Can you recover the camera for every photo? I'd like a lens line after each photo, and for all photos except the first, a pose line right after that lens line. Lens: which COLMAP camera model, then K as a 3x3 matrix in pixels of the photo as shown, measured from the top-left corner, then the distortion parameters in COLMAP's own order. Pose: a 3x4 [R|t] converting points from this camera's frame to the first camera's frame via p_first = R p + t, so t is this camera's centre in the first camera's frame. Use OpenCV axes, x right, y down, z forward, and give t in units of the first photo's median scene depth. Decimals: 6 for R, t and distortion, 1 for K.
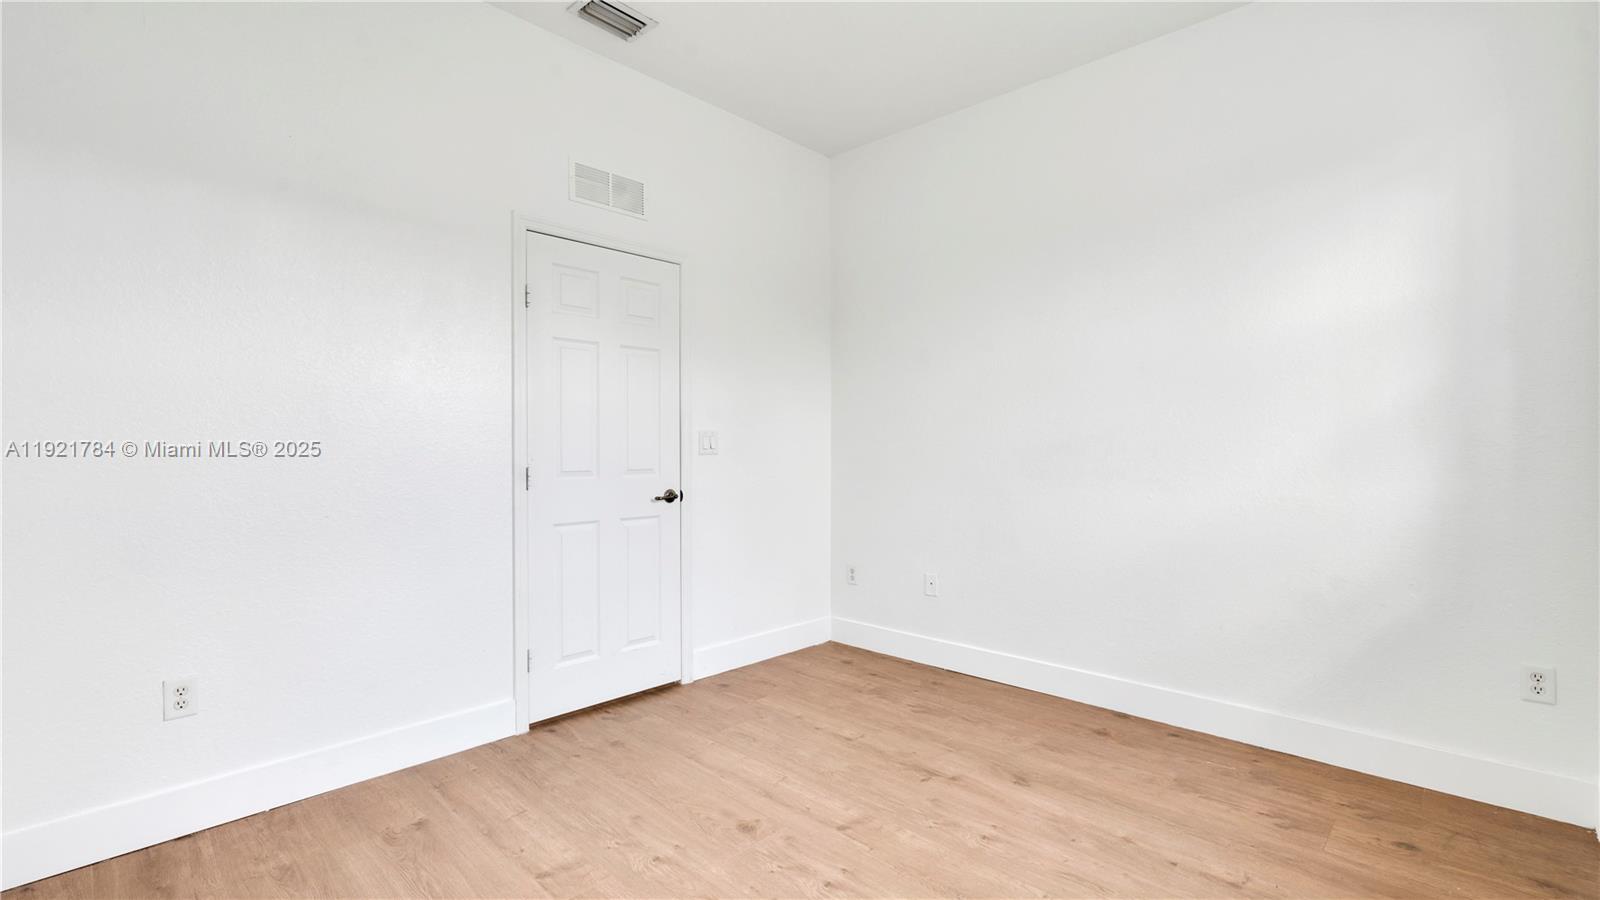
lens RADIAL K [[703.8, 0, 806.9], [0, 703.8, 432.8], [0, 0, 1]] dist [-0.003173, -0.000113]
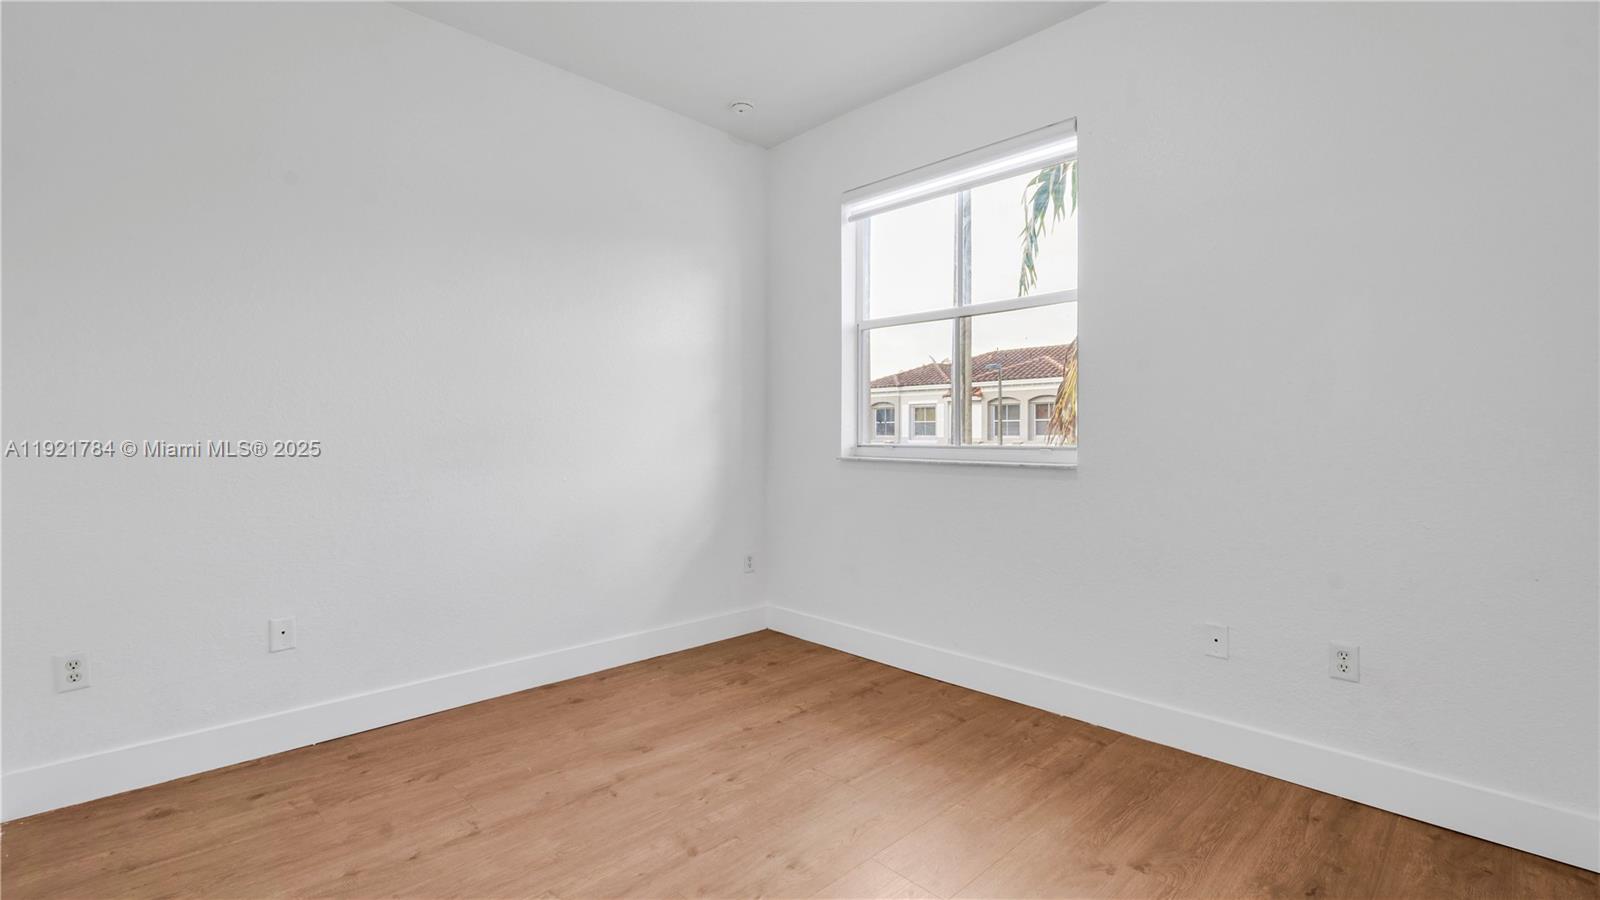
lens RADIAL K [[703.8, 0, 812.4], [0, 703.8, 443.1], [0, 0, 1]] dist [-0.003173, -0.000113]
pose [[0.038479, -0.011506, 0.999193, -0.650816], [-0.022126, 0.999679, 0.012364, 0.017257], [-0.999014, -0.022584, 0.038212, 0.638482]]
